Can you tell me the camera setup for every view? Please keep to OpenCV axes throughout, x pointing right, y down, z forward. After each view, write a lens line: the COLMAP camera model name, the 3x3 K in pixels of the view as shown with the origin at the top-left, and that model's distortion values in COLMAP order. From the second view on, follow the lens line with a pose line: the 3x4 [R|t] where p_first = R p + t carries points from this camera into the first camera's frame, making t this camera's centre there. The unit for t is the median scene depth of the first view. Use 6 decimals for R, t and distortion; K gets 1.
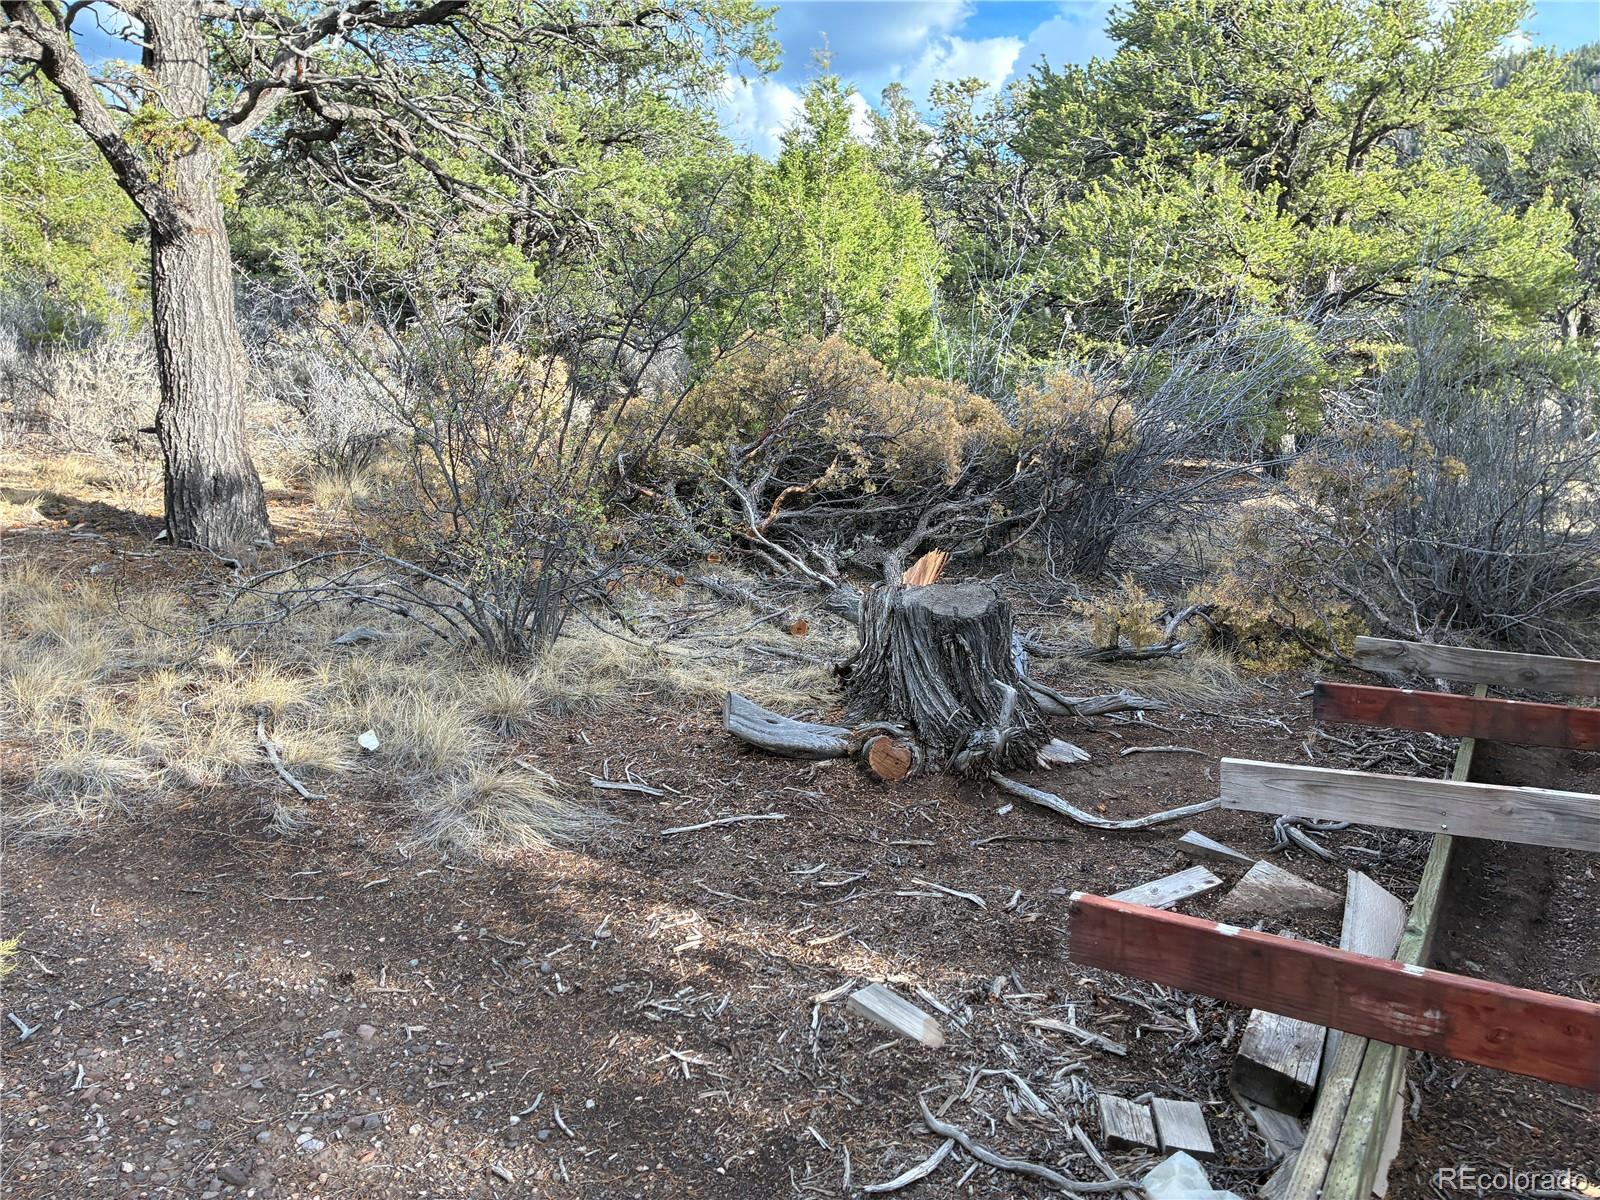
lens RADIAL K [[1268.8, 0, 804.3], [0, 1268.8, 597.8], [0, 0, 1]] dist [0.061537, -0.065920]
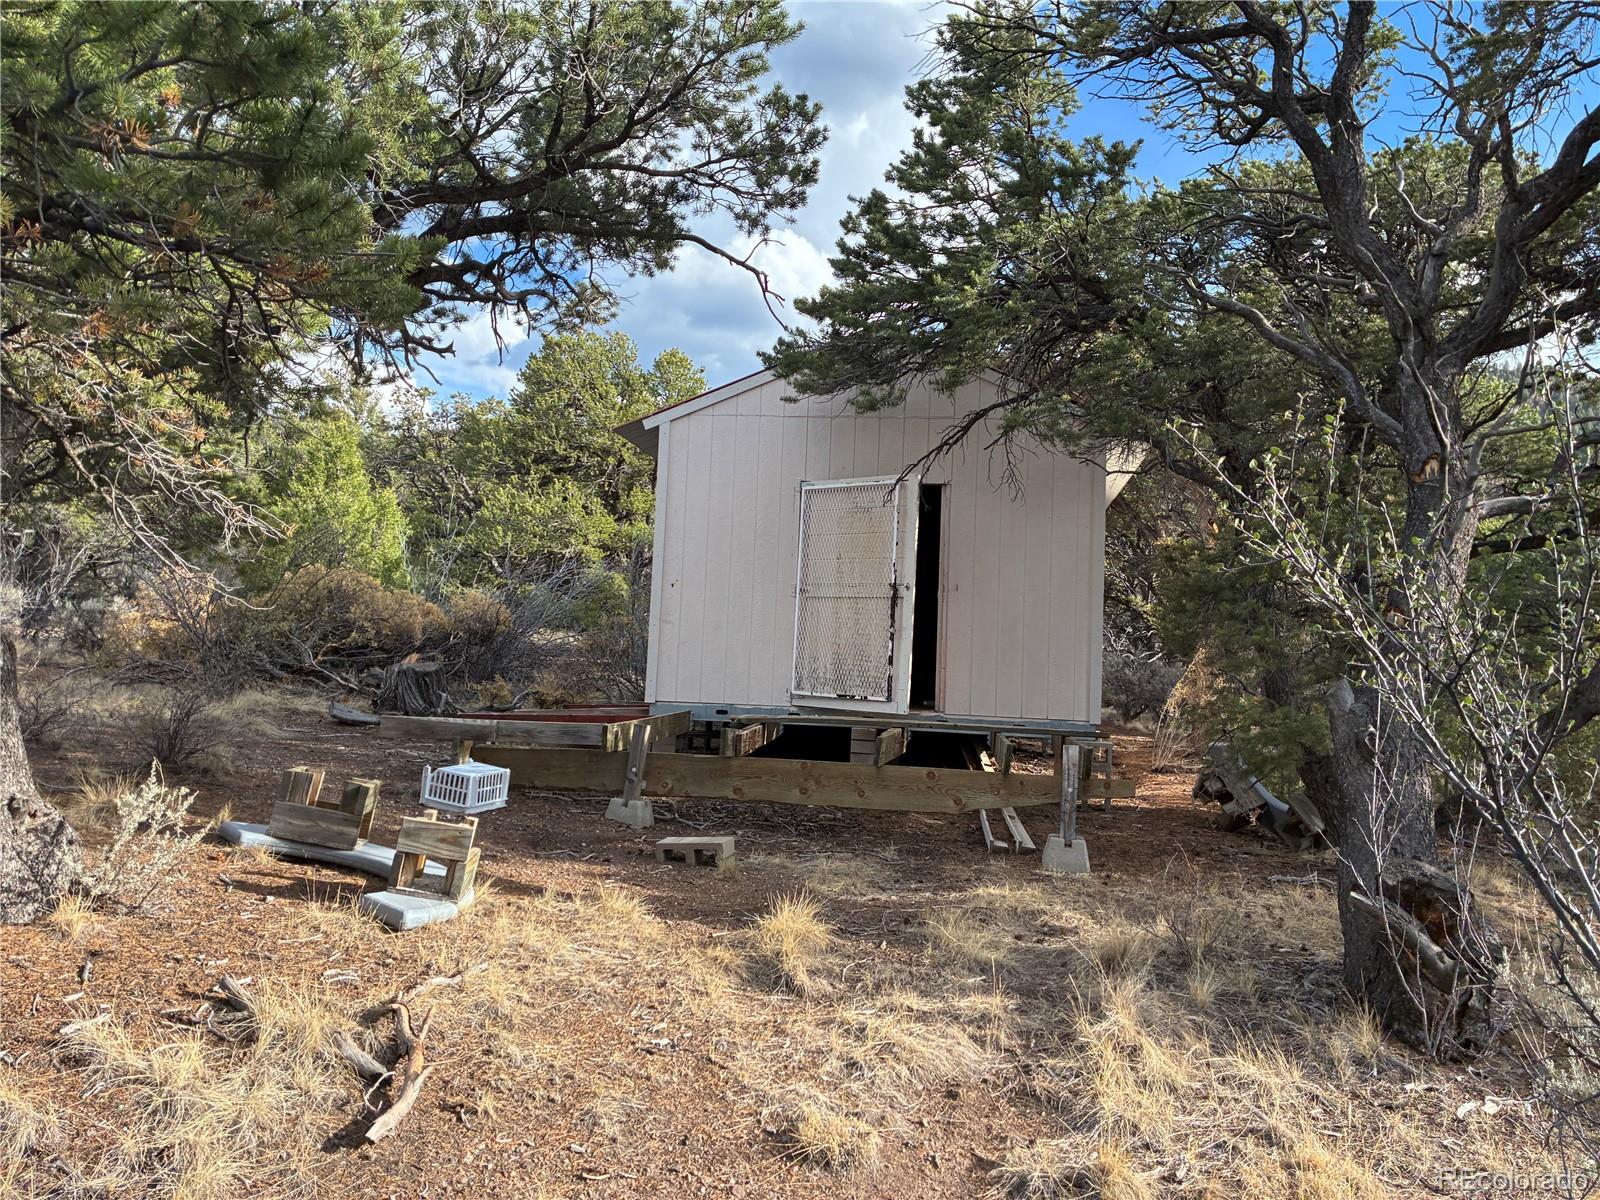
lens RADIAL K [[1268.8, 0, 799.4], [0, 1268.8, 594.4], [0, 0, 1]] dist [0.061537, -0.065920]
pose [[0.912189, 0.036759, 0.408119, -0.107791], [0.040997, 0.982784, -0.180151, 0.151627], [-0.407715, 0.181063, 0.894978, -0.725894]]
